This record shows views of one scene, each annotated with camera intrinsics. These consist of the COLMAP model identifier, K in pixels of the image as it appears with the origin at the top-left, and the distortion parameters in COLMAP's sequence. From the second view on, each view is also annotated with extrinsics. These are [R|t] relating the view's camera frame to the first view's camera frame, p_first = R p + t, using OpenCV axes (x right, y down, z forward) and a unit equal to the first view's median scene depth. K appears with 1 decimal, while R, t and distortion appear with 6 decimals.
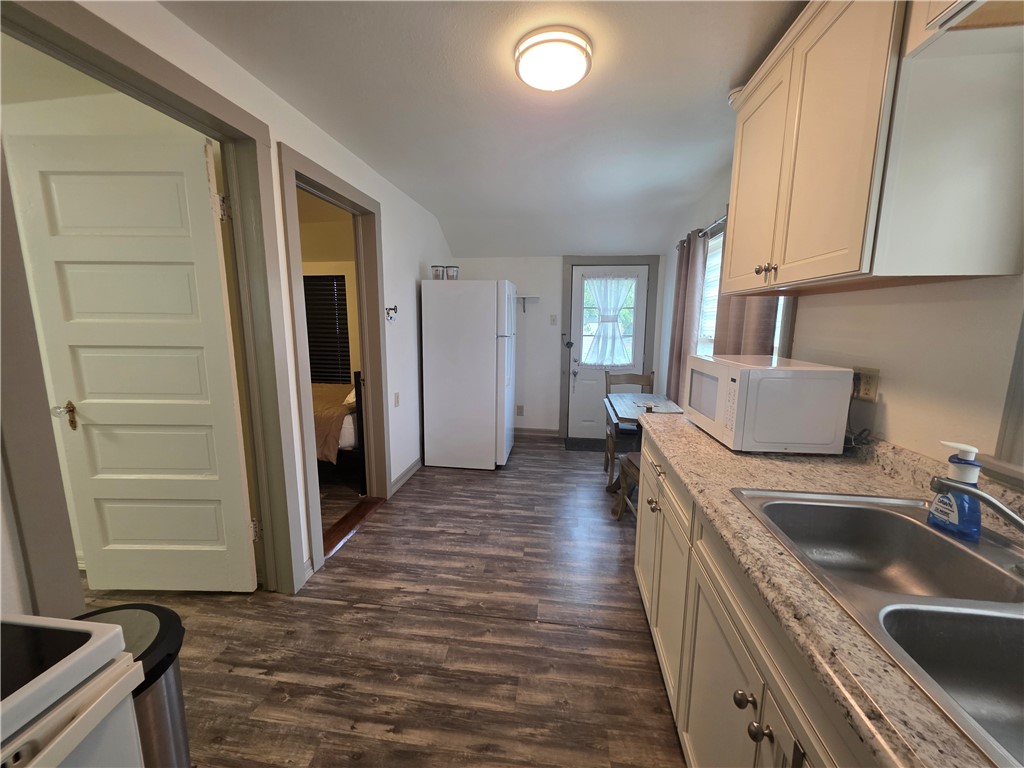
lens RADIAL K [[410.6, 0, 508.3], [0, 410.6, 387.2], [0, 0, 1]] dist [0.011775, 0.000337]
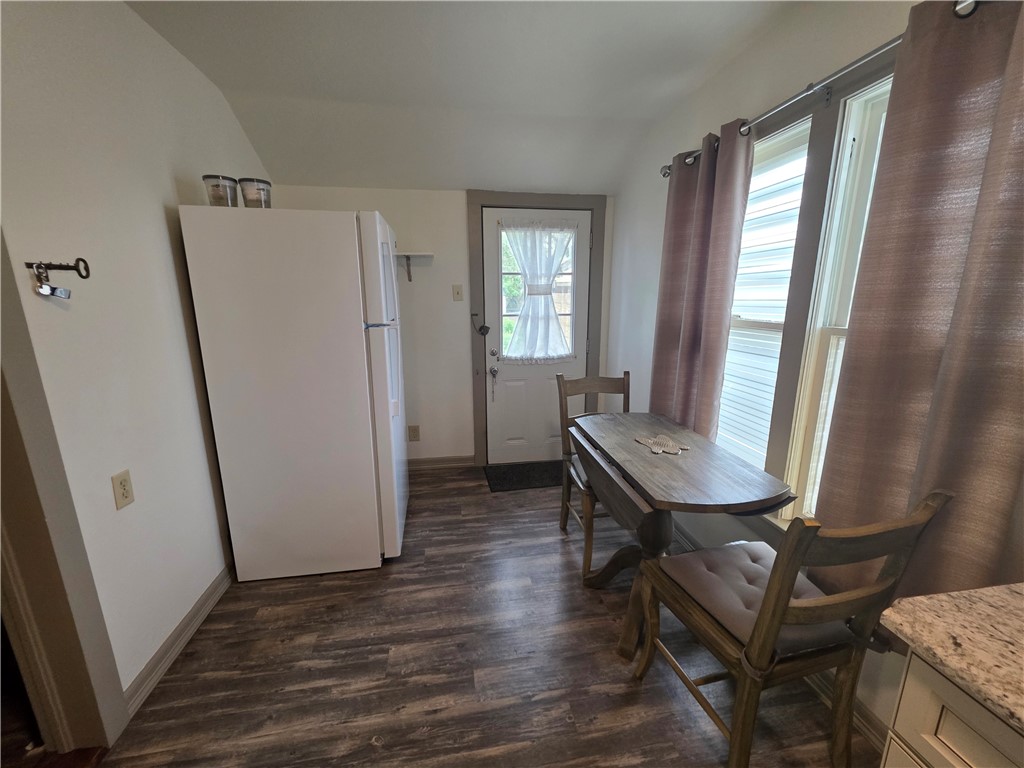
lens RADIAL K [[410.6, 0, 508.3], [0, 410.6, 387.2], [0, 0, 1]] dist [0.011775, 0.000337]
pose [[0.956872, -0.074961, 0.280673, -0.006251], [0.057286, 0.995854, 0.070669, -0.058639], [-0.284807, -0.051542, 0.957198, 0.363237]]
